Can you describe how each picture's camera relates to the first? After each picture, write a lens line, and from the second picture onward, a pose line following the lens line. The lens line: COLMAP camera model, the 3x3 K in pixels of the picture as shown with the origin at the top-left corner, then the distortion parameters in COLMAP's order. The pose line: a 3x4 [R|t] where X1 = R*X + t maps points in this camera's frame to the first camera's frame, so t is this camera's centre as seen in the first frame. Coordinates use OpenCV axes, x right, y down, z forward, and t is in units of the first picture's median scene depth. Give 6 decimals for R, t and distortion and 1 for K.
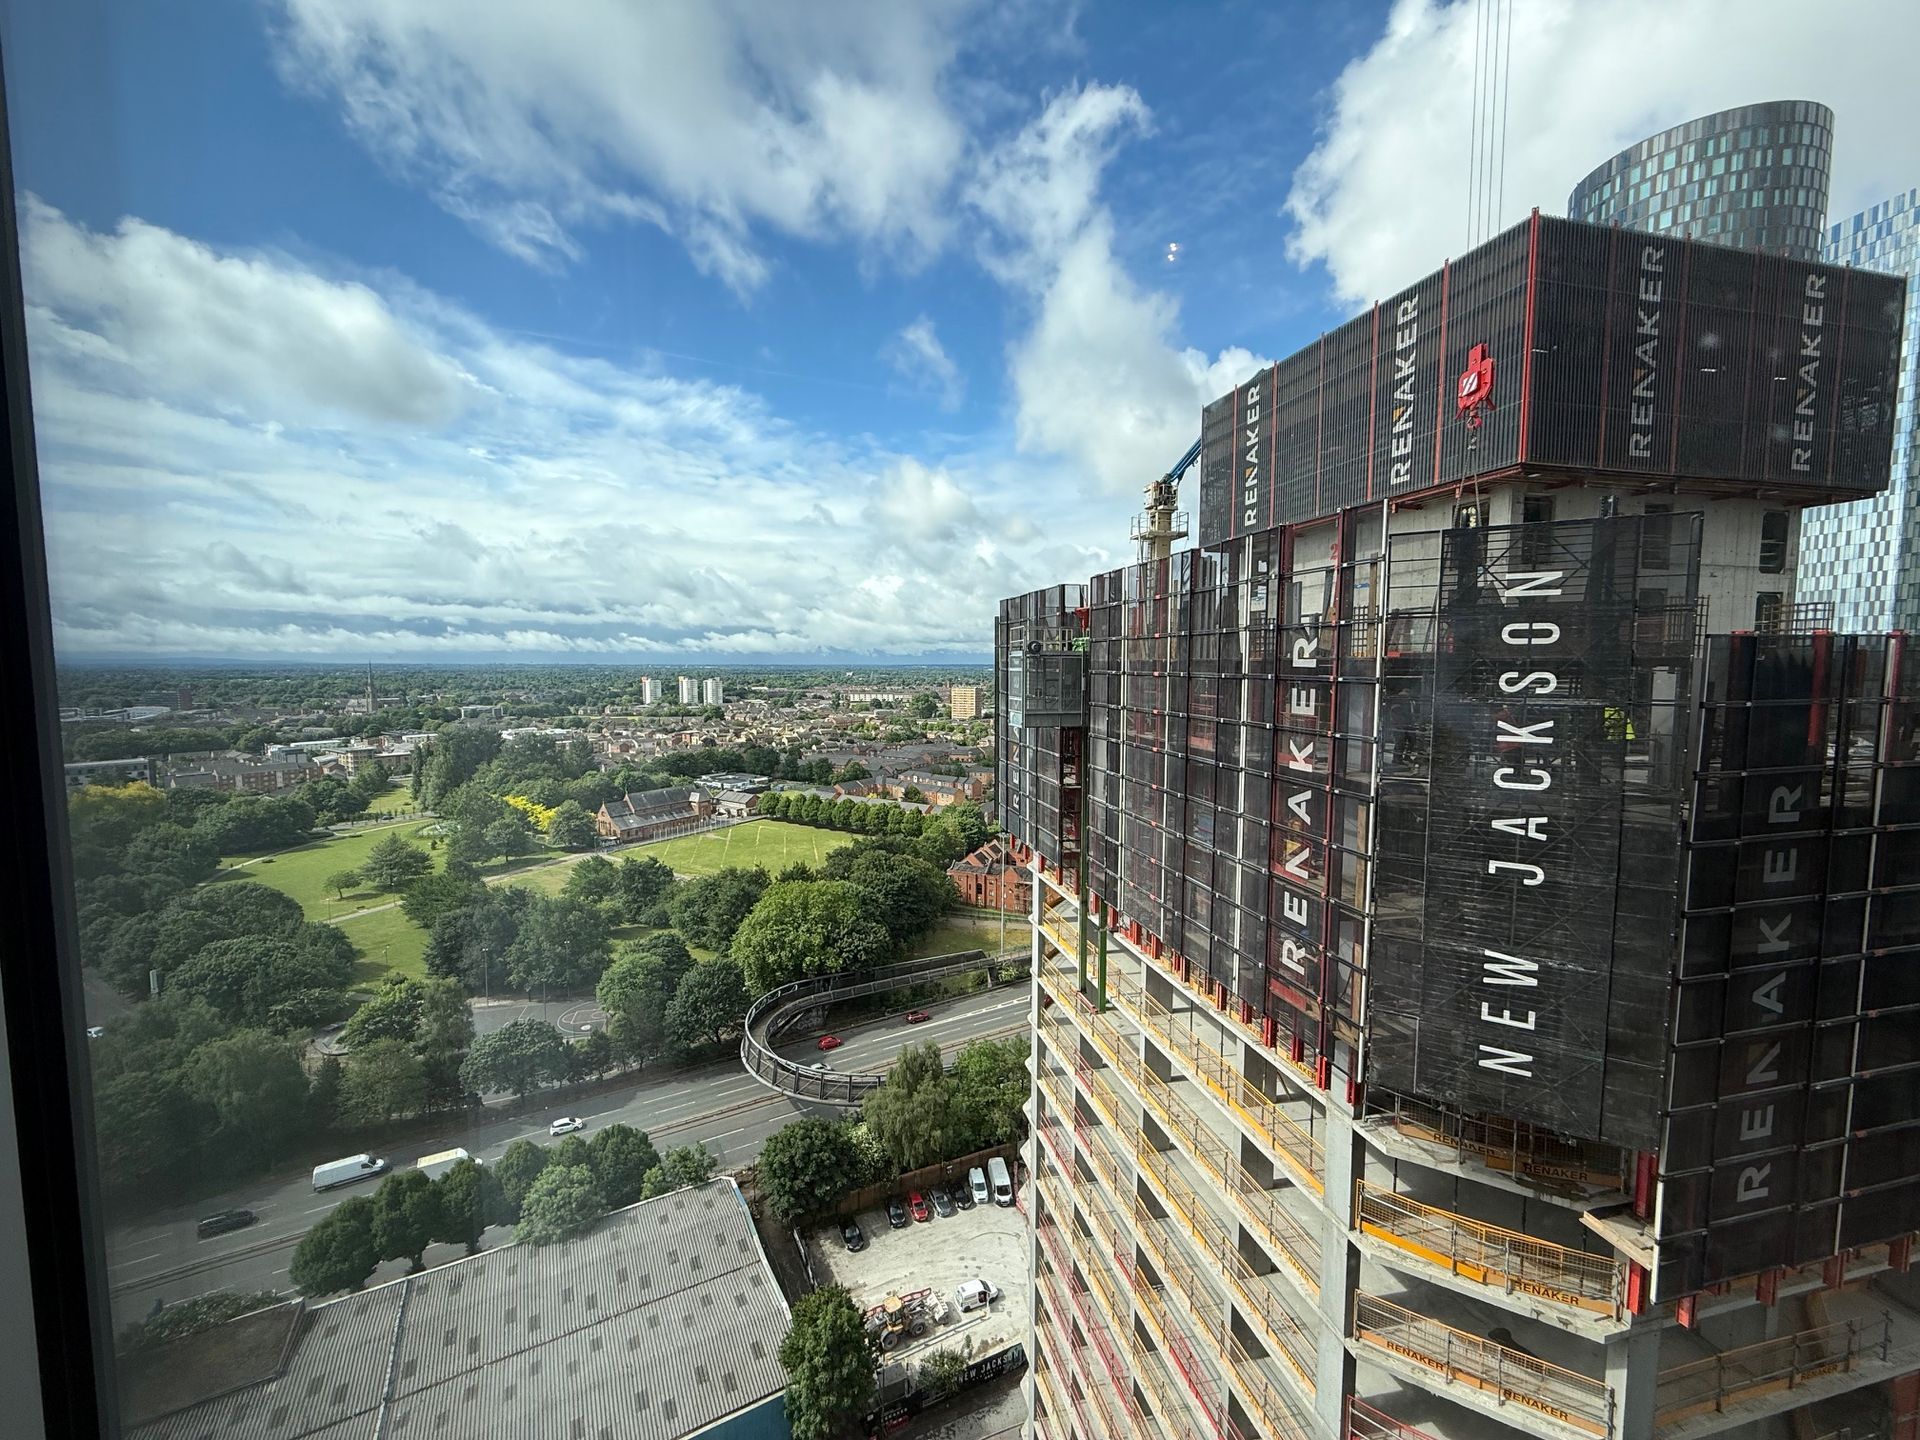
lens RADIAL K [[770.1, 0, 951.9], [0, 770.1, 718.3], [0, 0, 1]] dist [0.001774, -0.000058]
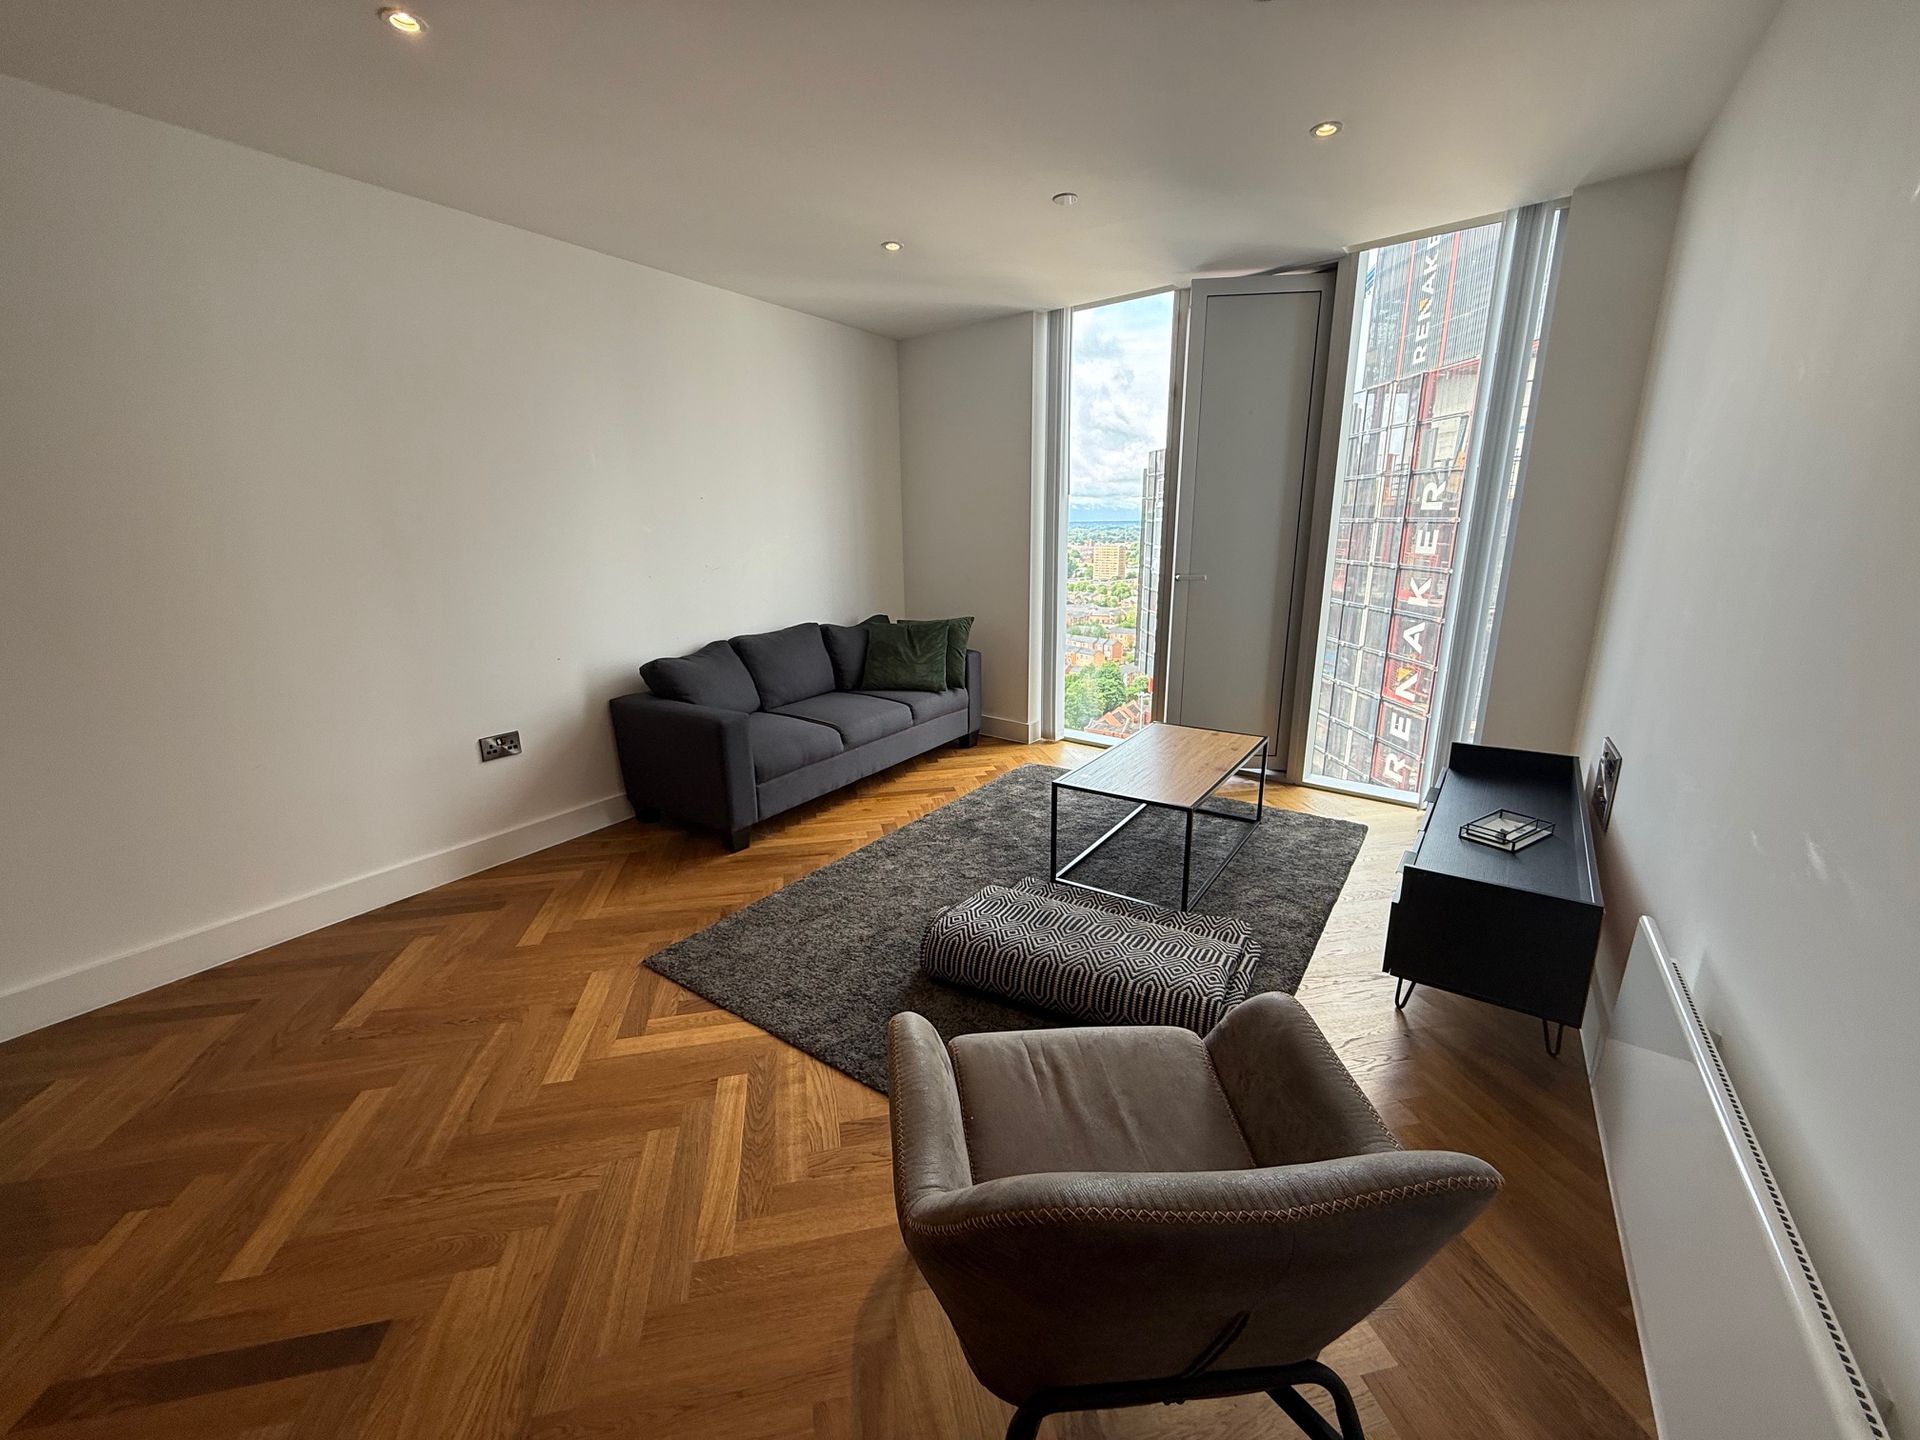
lens RADIAL K [[770.1, 0, 951.9], [0, 770.1, 718.3], [0, 0, 1]] dist [0.001774, -0.000058]
pose [[0.984129, 0.030682, -0.174784, -0.011767], [0.000888, 0.984076, 0.177749, 0.028450], [0.177454, -0.175083, 0.968430, -0.223130]]
